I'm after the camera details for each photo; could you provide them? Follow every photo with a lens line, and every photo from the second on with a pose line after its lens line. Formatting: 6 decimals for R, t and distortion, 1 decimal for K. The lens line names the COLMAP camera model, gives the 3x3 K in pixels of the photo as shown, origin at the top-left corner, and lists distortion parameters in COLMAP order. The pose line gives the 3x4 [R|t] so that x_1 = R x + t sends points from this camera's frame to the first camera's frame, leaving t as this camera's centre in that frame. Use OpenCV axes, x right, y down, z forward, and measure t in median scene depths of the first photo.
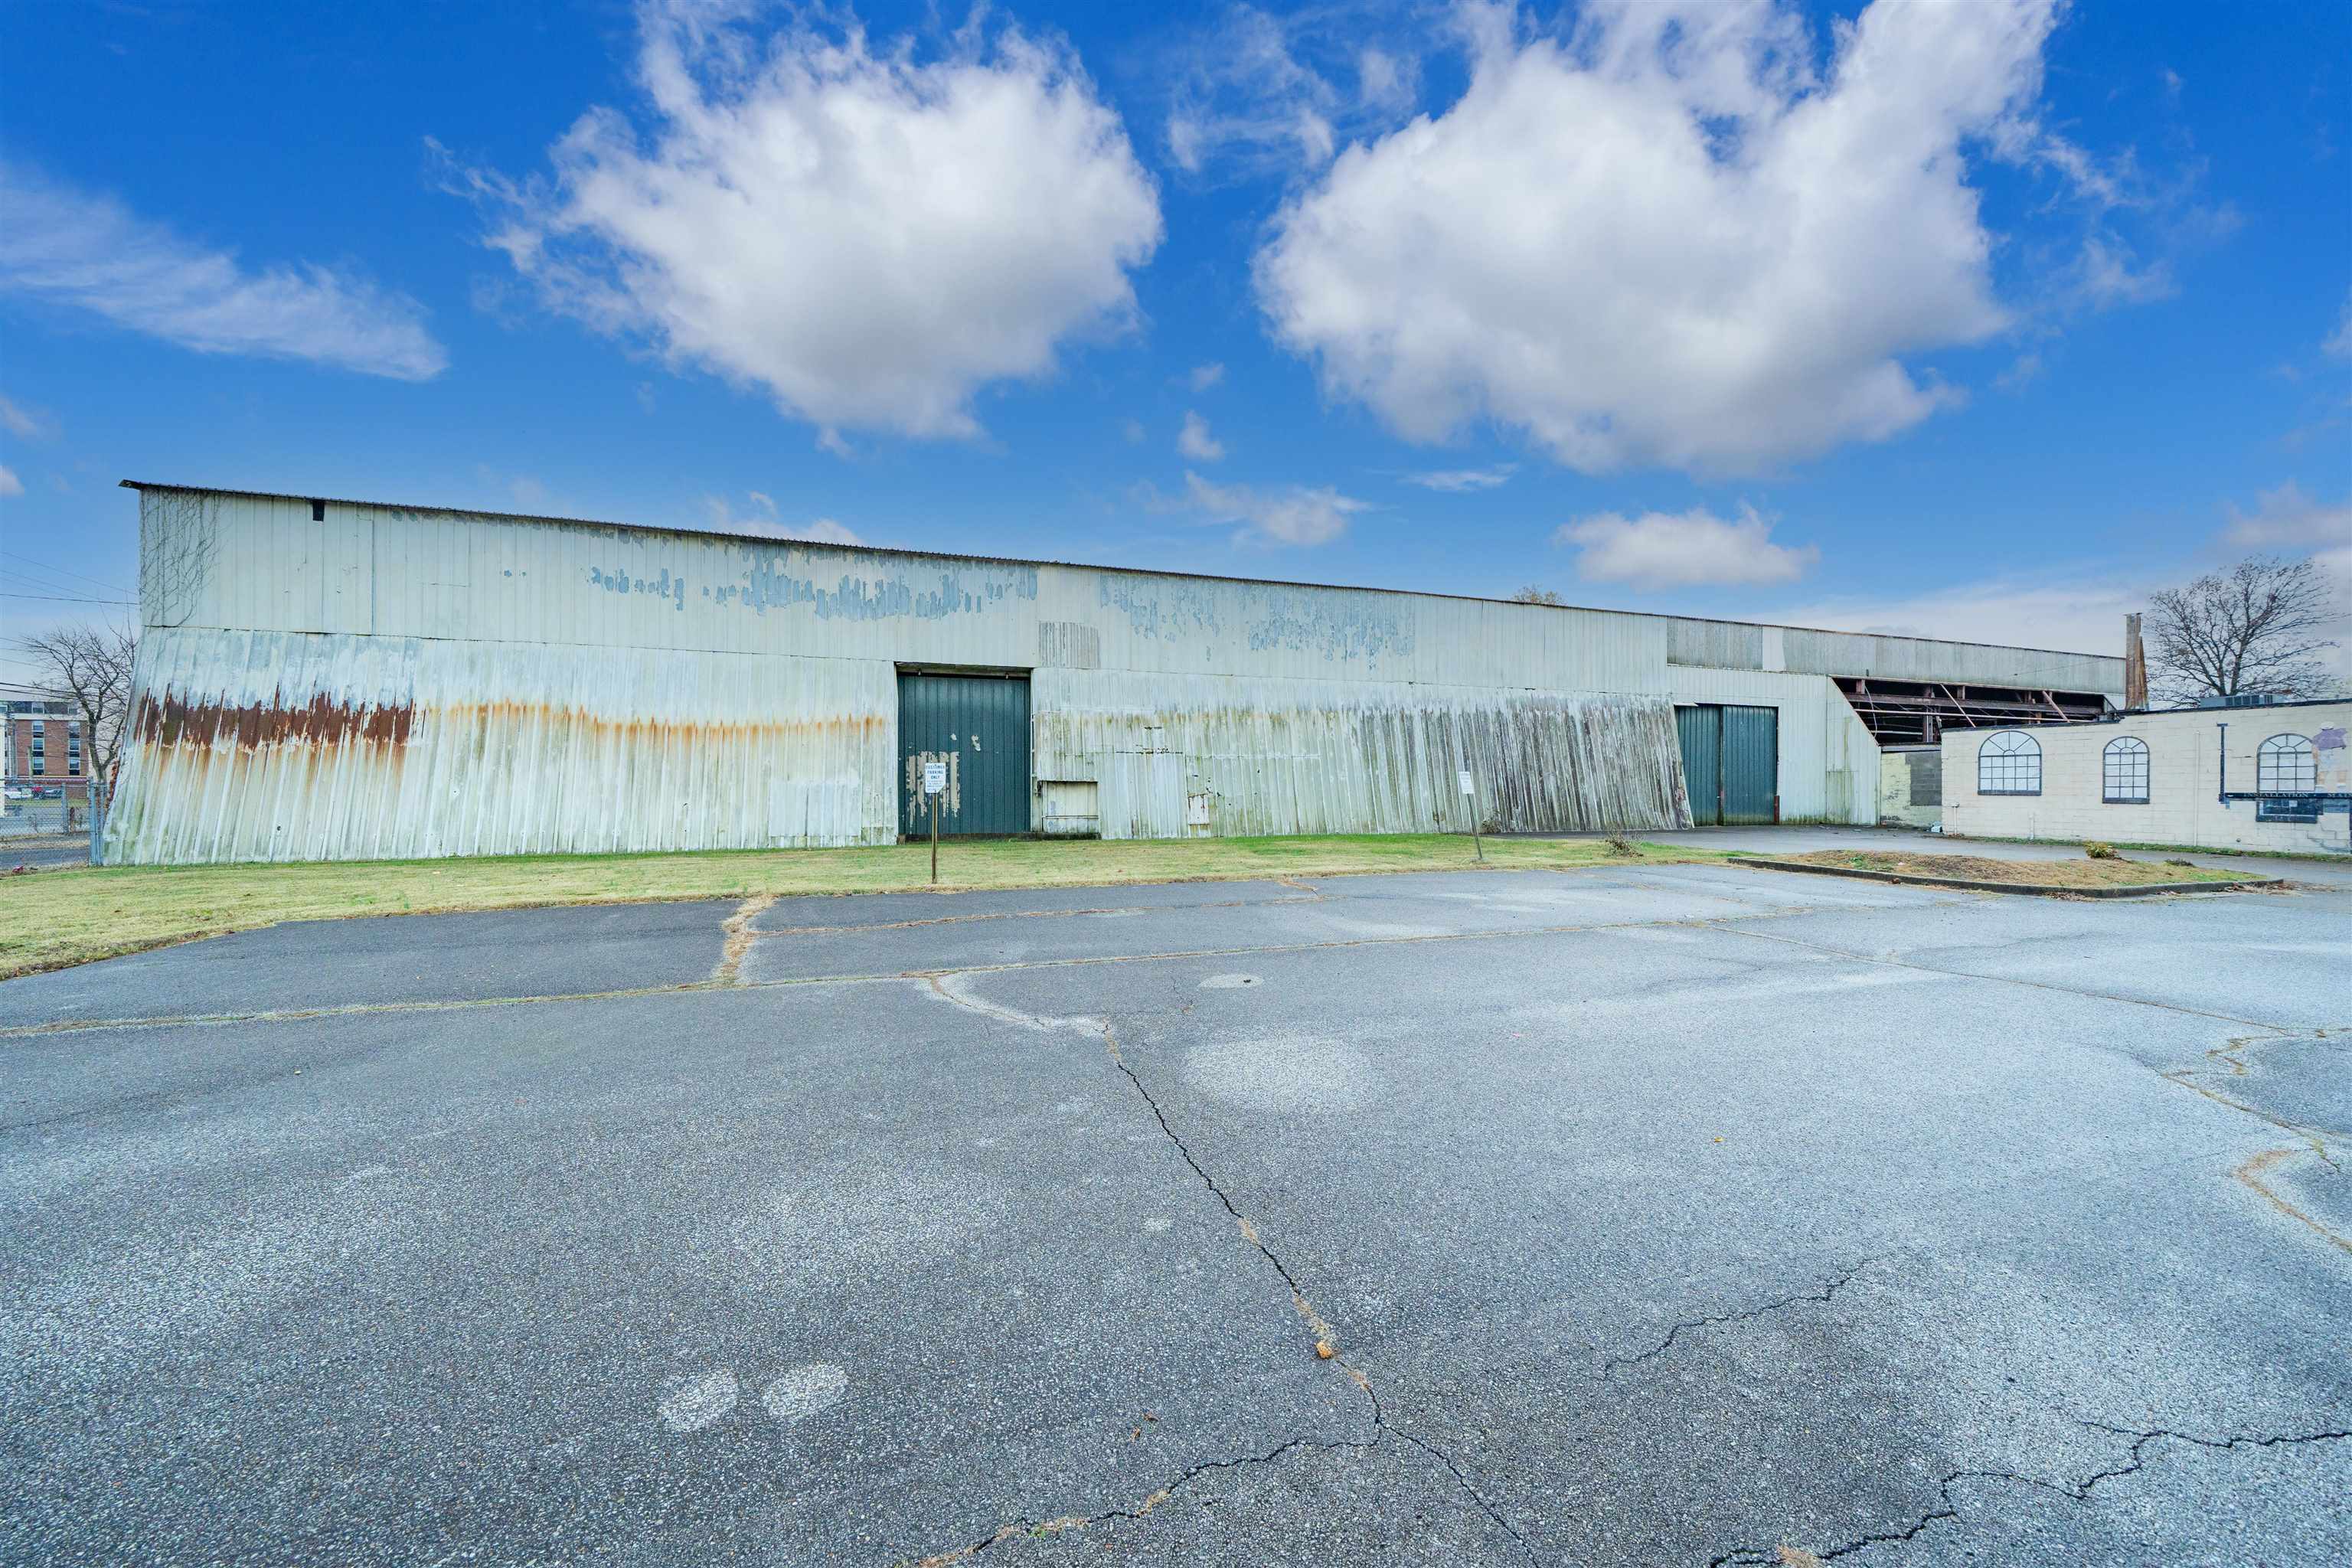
lens RADIAL K [[794.8, 0, 1177.3], [0, 794.8, 797.7], [0, 0, 1]] dist [-0.005569, 0.000009]
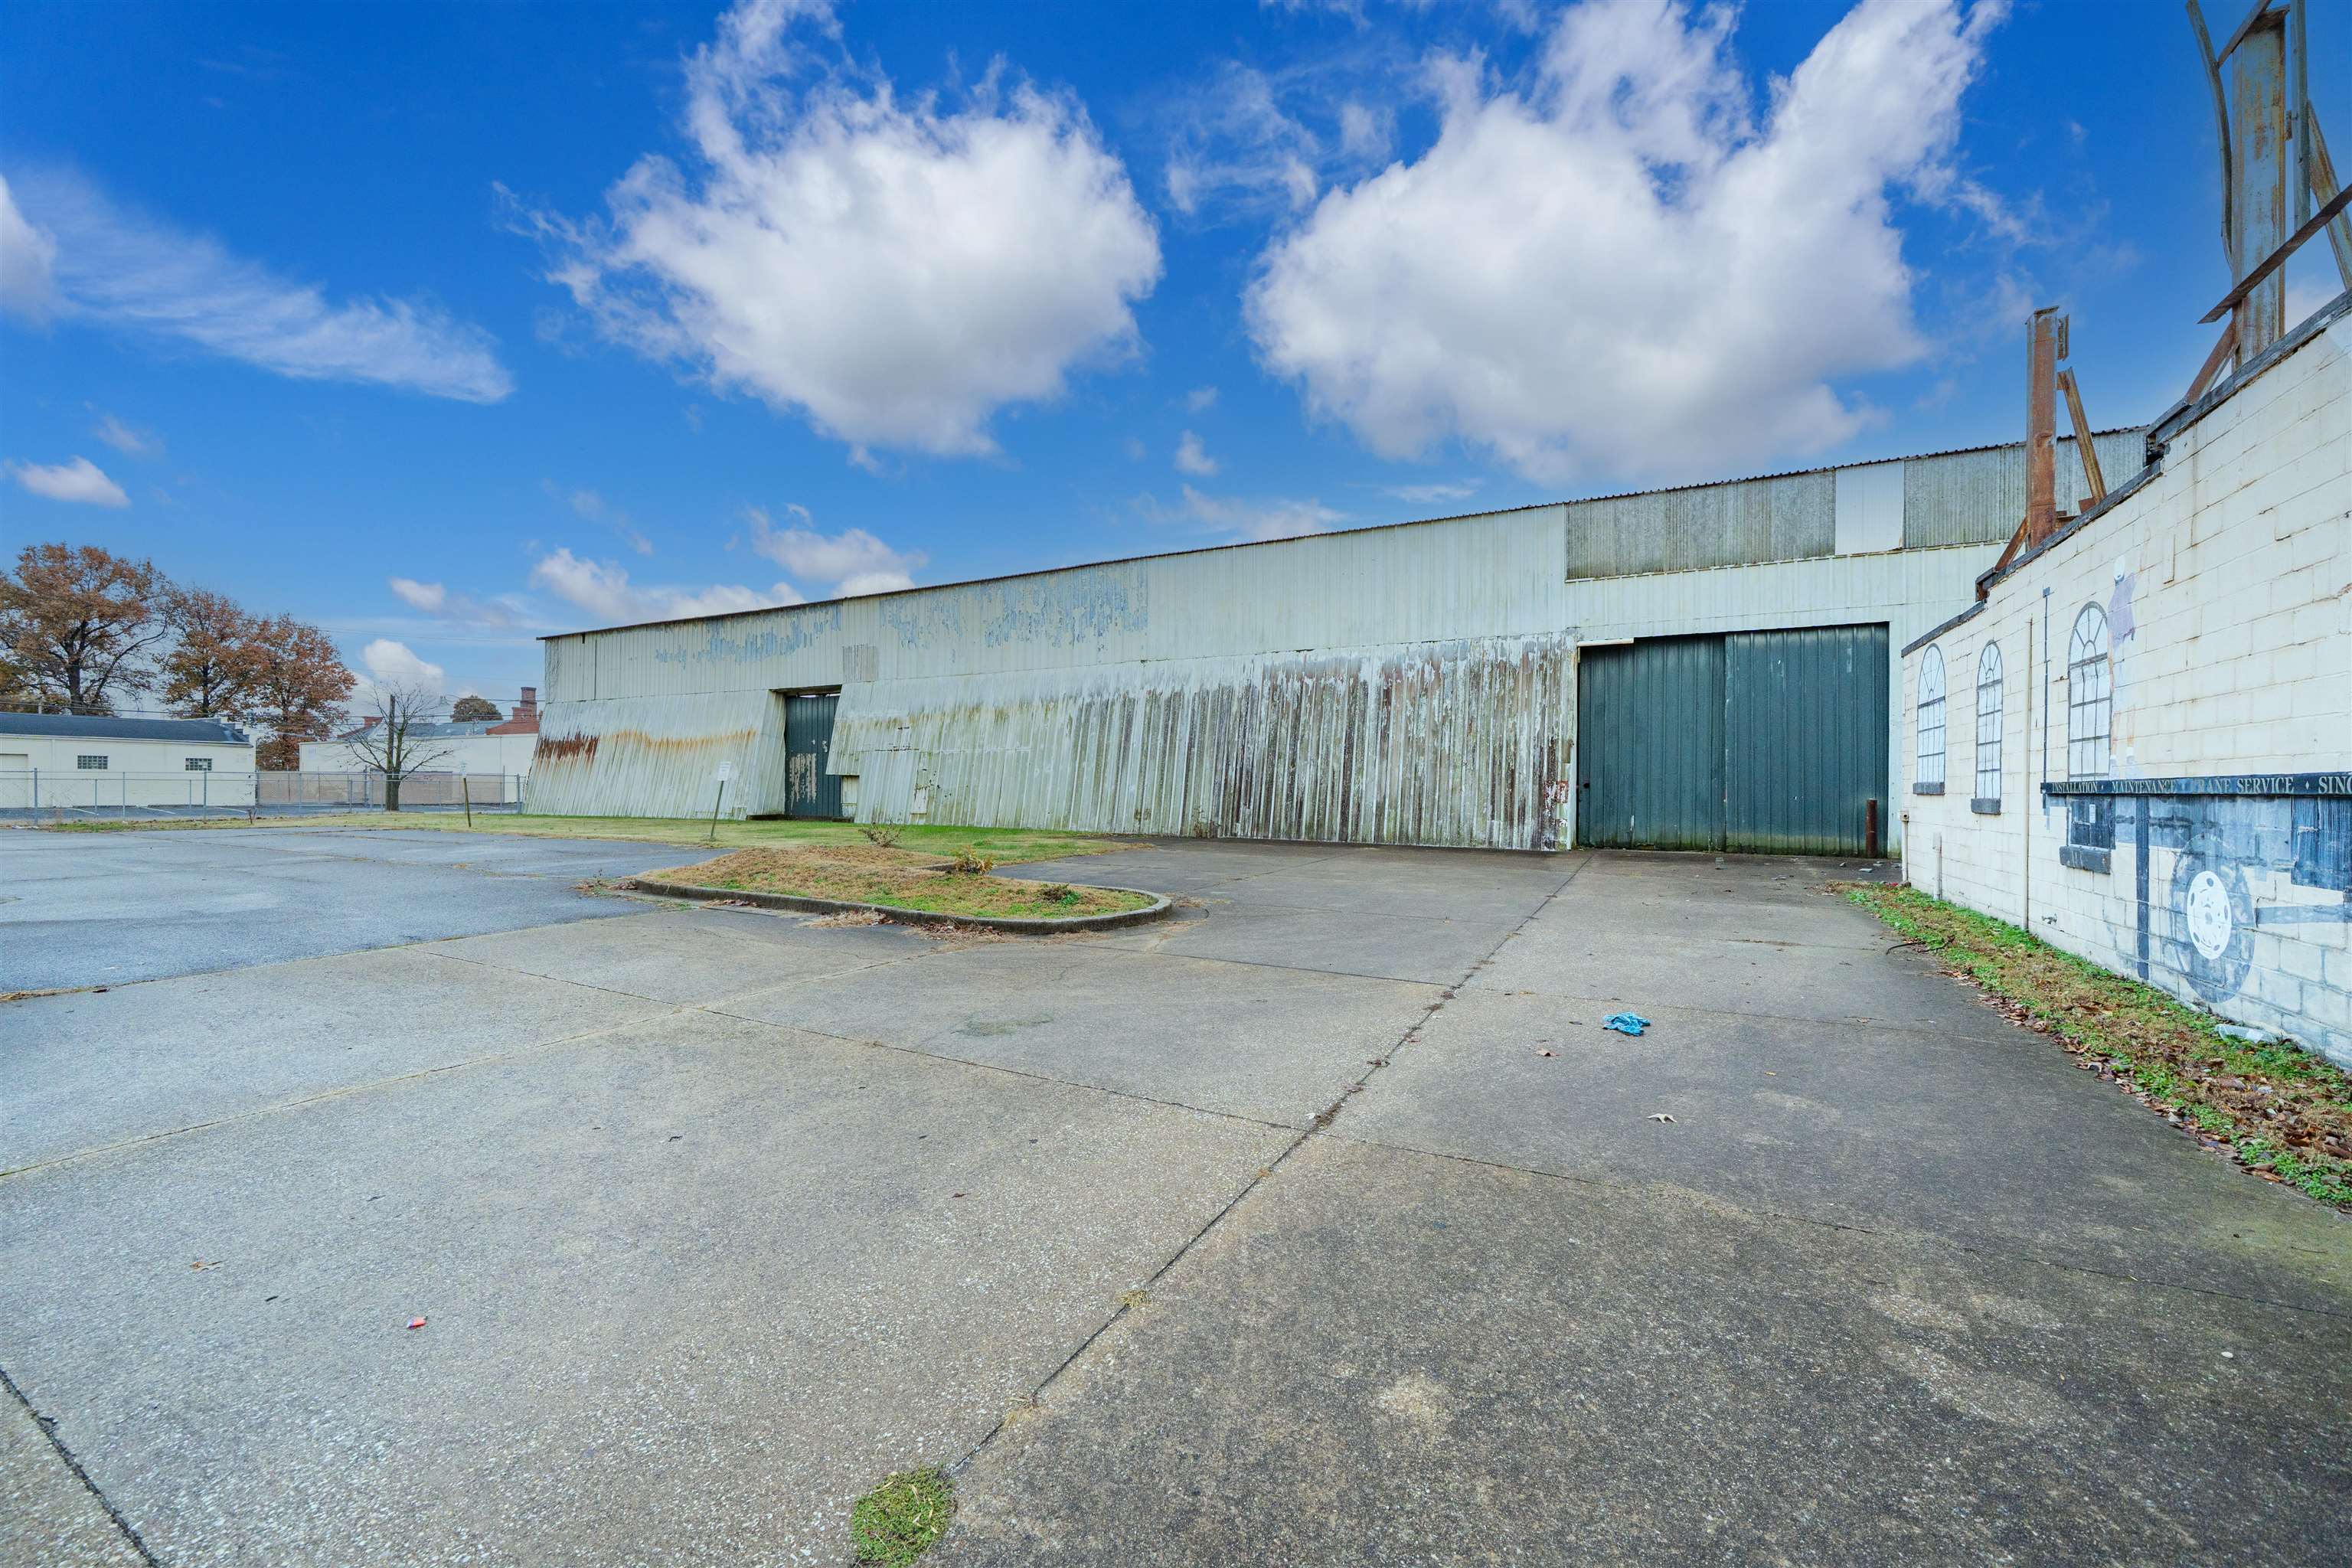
lens RADIAL K [[926.2, 0, 1169.3], [0, 926.2, 788.7], [0, 0, 1]] dist [0.000868, 0.000039]
pose [[0.682915, 0.012018, -0.730399, 1.078635], [-0.006633, 0.999925, 0.010251, -0.015110], [0.730468, -0.002156, 0.682944, 0.331156]]
